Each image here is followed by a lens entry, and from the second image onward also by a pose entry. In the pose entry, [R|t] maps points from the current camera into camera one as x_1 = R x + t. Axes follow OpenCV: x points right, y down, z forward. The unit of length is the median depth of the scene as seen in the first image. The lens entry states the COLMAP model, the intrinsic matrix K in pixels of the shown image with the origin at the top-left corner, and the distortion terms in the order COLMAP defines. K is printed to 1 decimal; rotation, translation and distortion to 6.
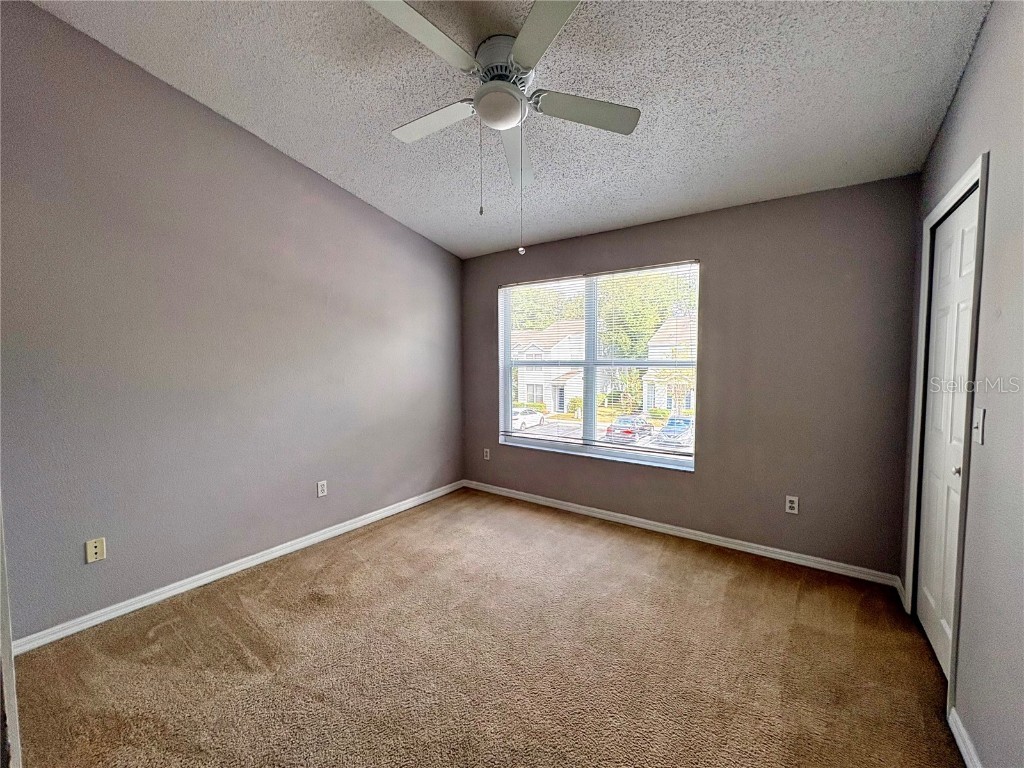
lens RADIAL K [[405.7, 0, 512.0], [0, 405.7, 384.0], [0, 0, 1]] dist [0.002956, -0.000225]
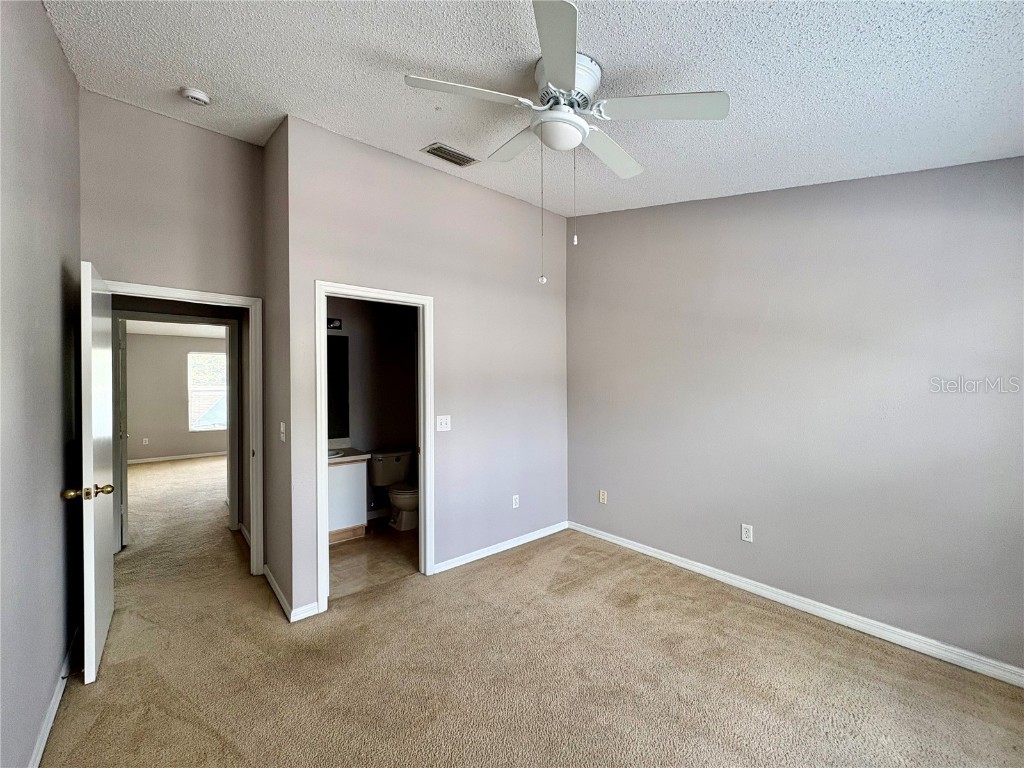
lens RADIAL K [[405.7, 0, 512.0], [0, 405.7, 384.0], [0, 0, 1]] dist [0.002956, -0.000225]
pose [[-0.235518, 0.008271, -0.971835, 0.668743], [-0.047537, 0.998669, 0.020019, -0.087386], [0.970707, 0.050913, -0.234811, 0.838732]]
